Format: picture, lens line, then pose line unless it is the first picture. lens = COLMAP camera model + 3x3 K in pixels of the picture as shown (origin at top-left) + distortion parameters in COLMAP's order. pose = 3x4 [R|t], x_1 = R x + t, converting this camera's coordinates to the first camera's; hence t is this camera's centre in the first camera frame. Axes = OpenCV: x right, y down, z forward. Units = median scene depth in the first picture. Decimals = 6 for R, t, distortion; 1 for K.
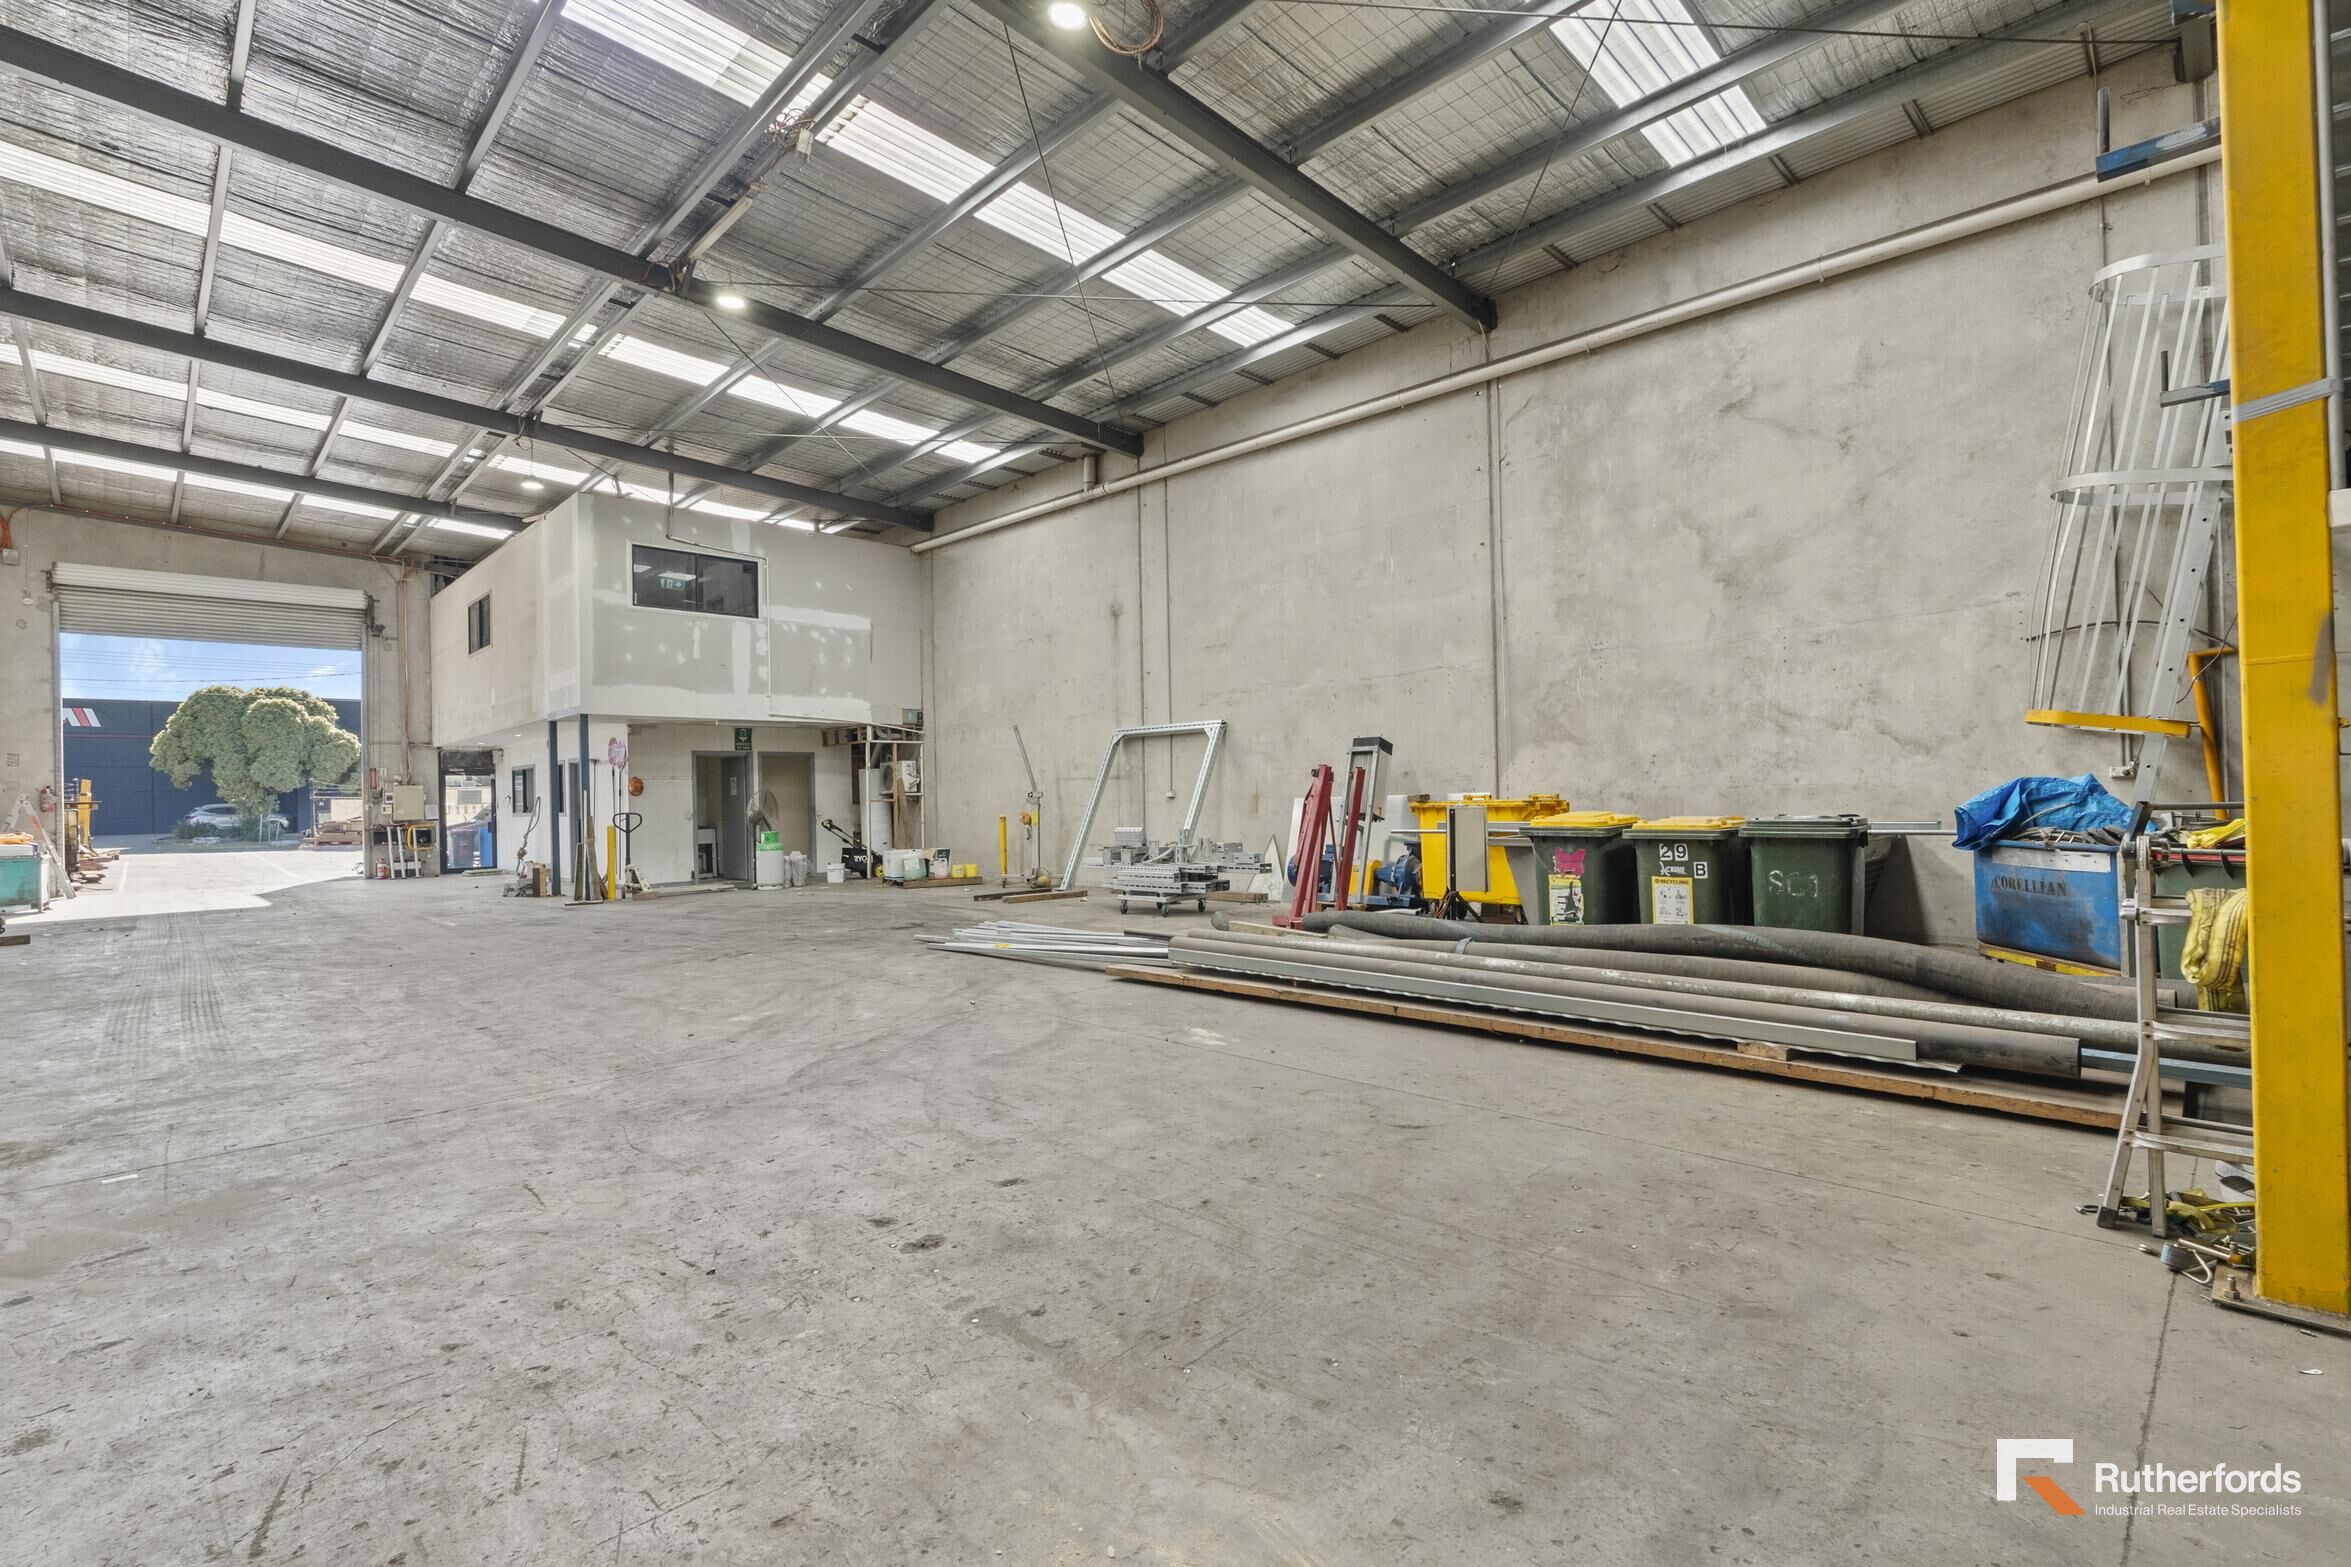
lens RADIAL K [[1069.6, 0, 1147.4], [0, 1069.6, 799.9], [0, 0, 1]] dist [-0.008057, 0.001169]
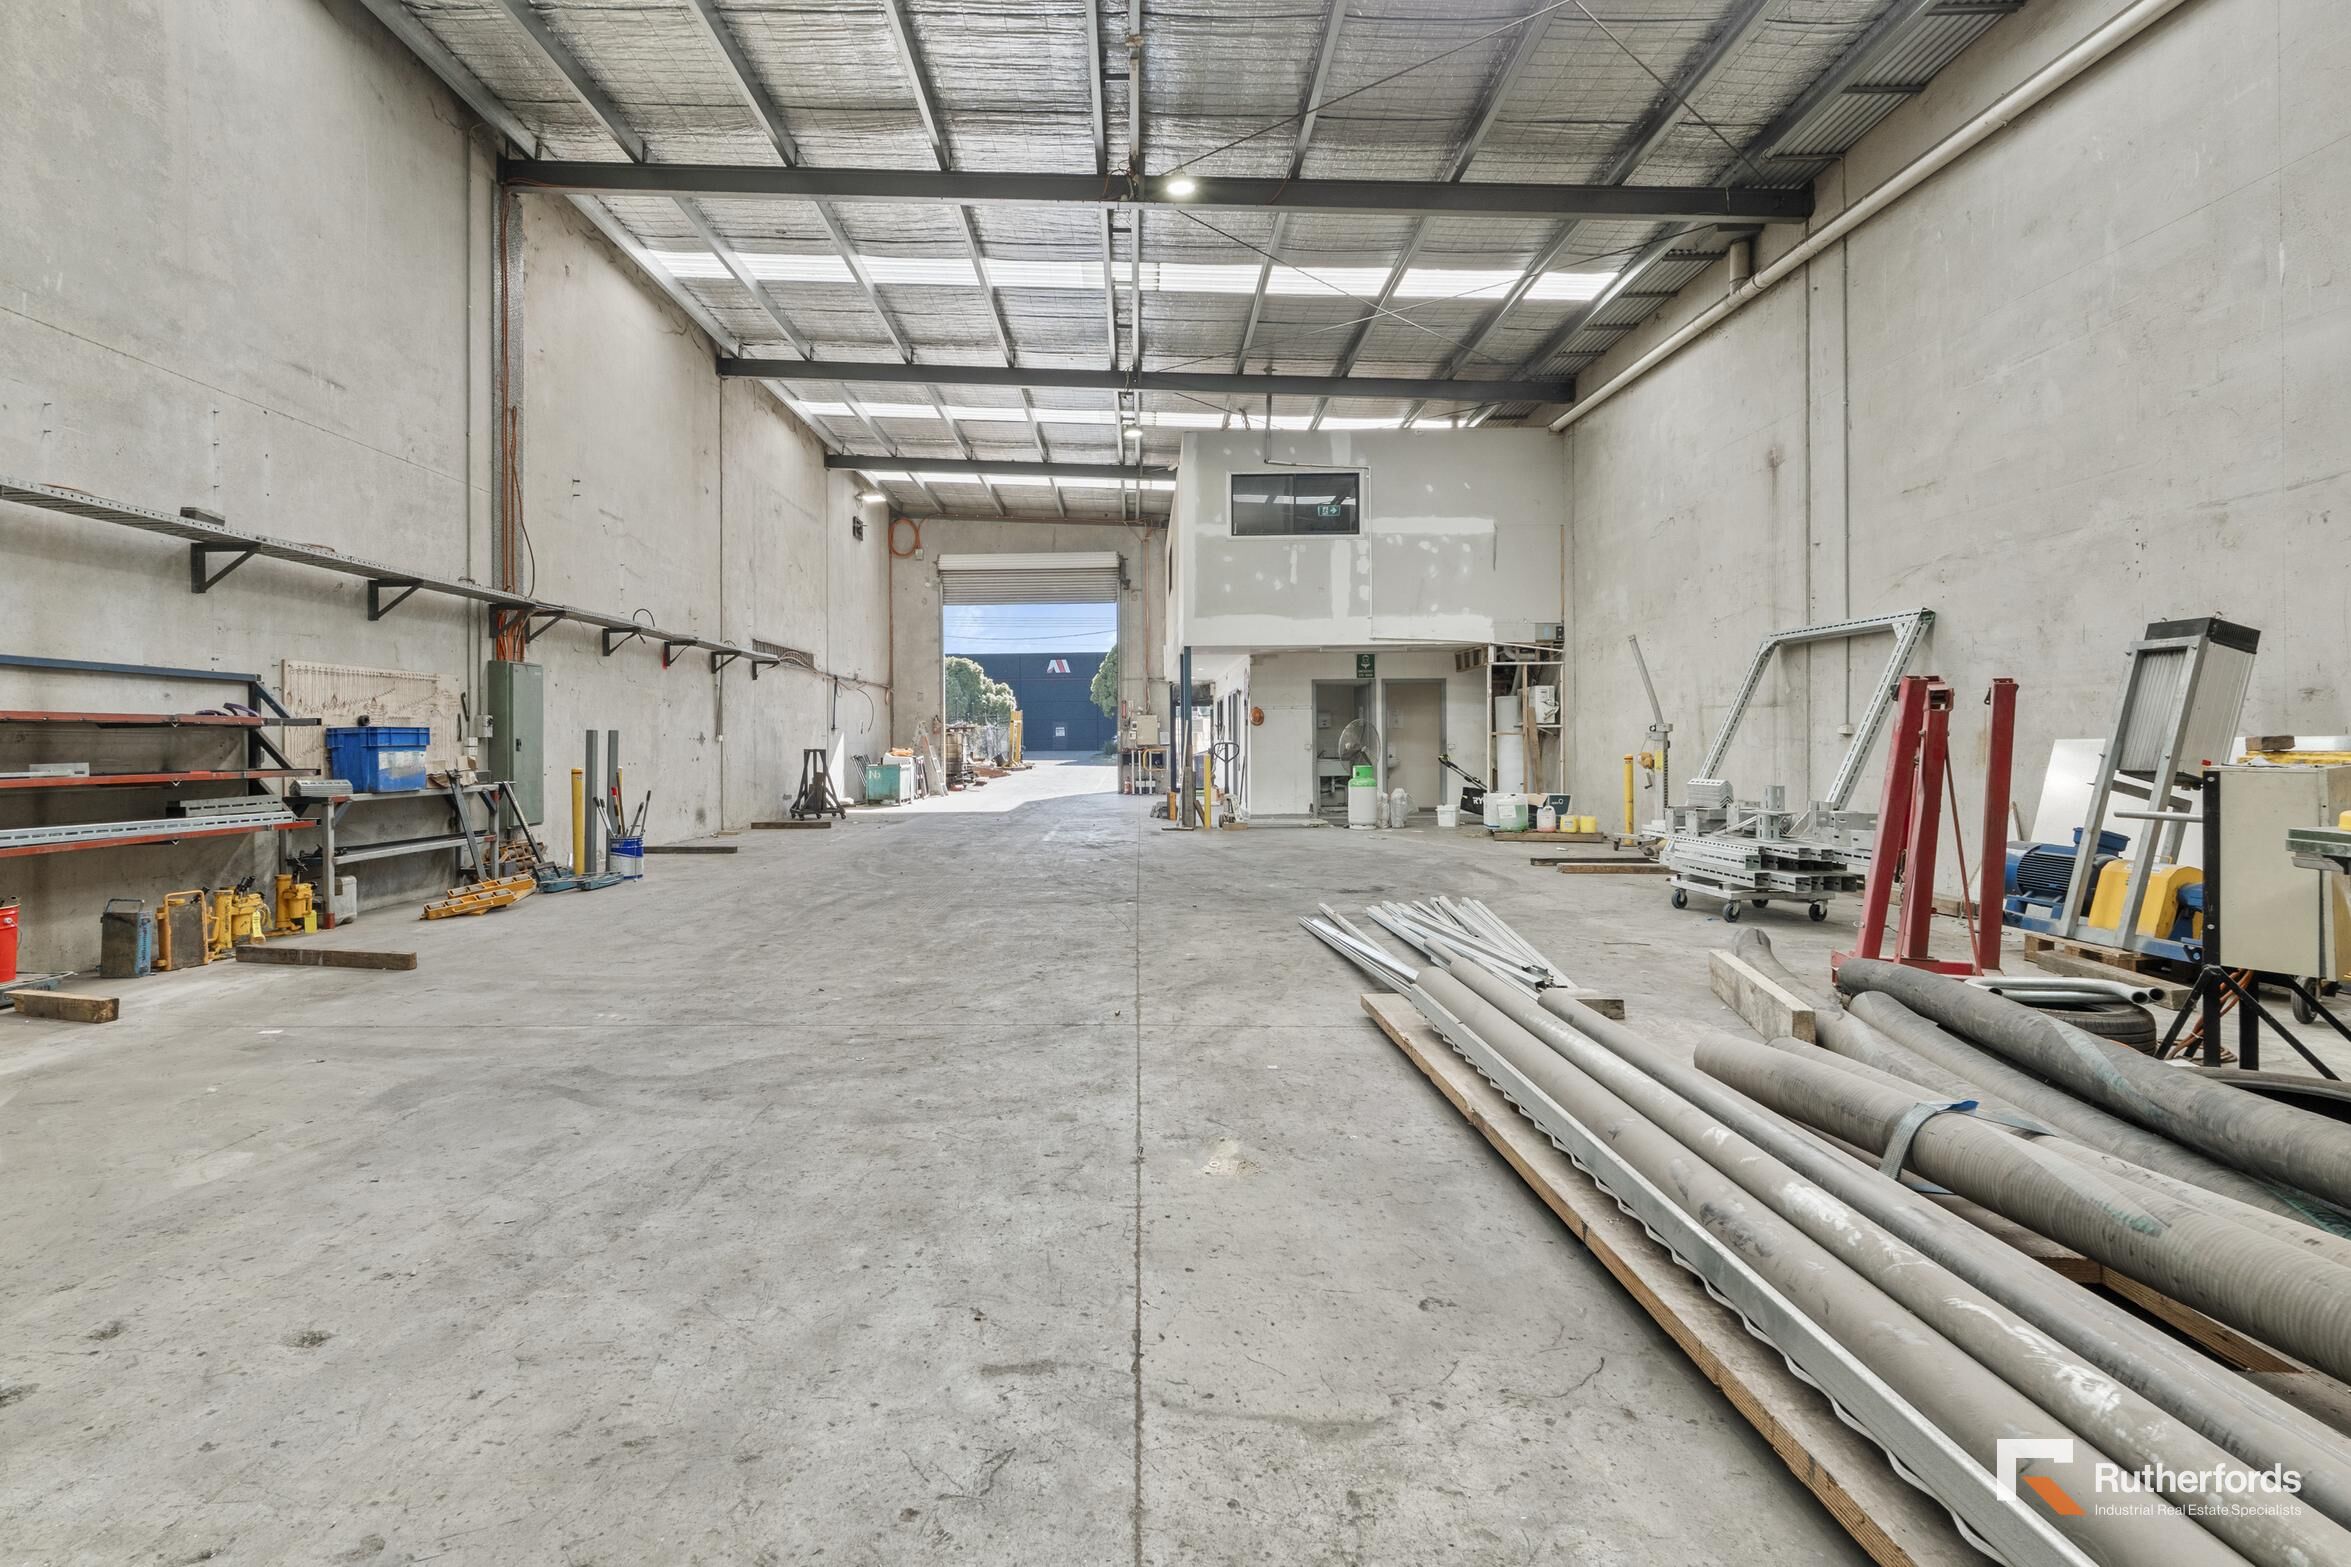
lens RADIAL K [[1069.6, 0, 1081.2], [0, 1069.6, 744.6], [0, 0, 1]] dist [-0.008057, 0.001169]
pose [[0.696024, 0.019379, -0.717757, 0.140700], [-0.009122, 0.999794, 0.018147, -0.003064], [0.717961, -0.006083, 0.696057, 0.194543]]
